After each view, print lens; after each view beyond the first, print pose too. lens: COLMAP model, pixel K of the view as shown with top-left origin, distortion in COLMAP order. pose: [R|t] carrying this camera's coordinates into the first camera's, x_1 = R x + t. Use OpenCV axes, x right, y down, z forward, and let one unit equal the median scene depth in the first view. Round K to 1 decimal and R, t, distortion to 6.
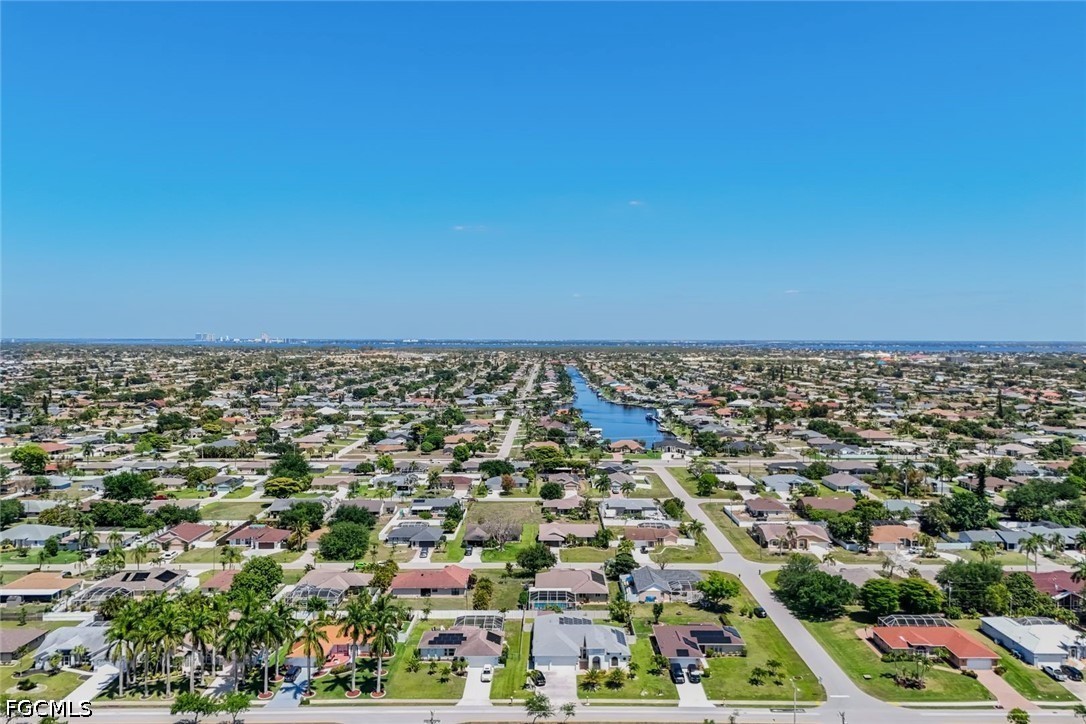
lens RADIAL K [[783.4, 0, 543.0], [0, 783.4, 362.0], [0, 0, 1]] dist [0.001122, 0.000352]
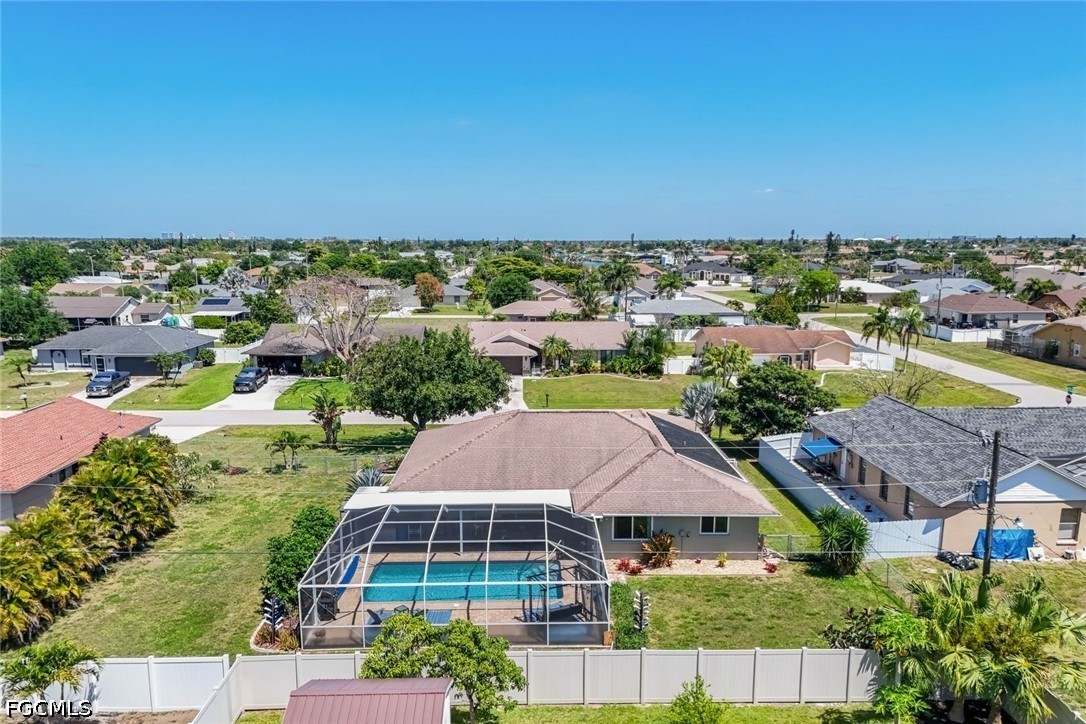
lens RADIAL K [[783.4, 0, 543.0], [0, 783.4, 362.0], [0, 0, 1]] dist [0.001122, 0.000352]
pose [[0.999505, -0.003951, 0.031200, 0.021413], [0.000081, 0.992396, 0.123083, 0.214553], [-0.031449, -0.123020, 0.991906, 0.745990]]
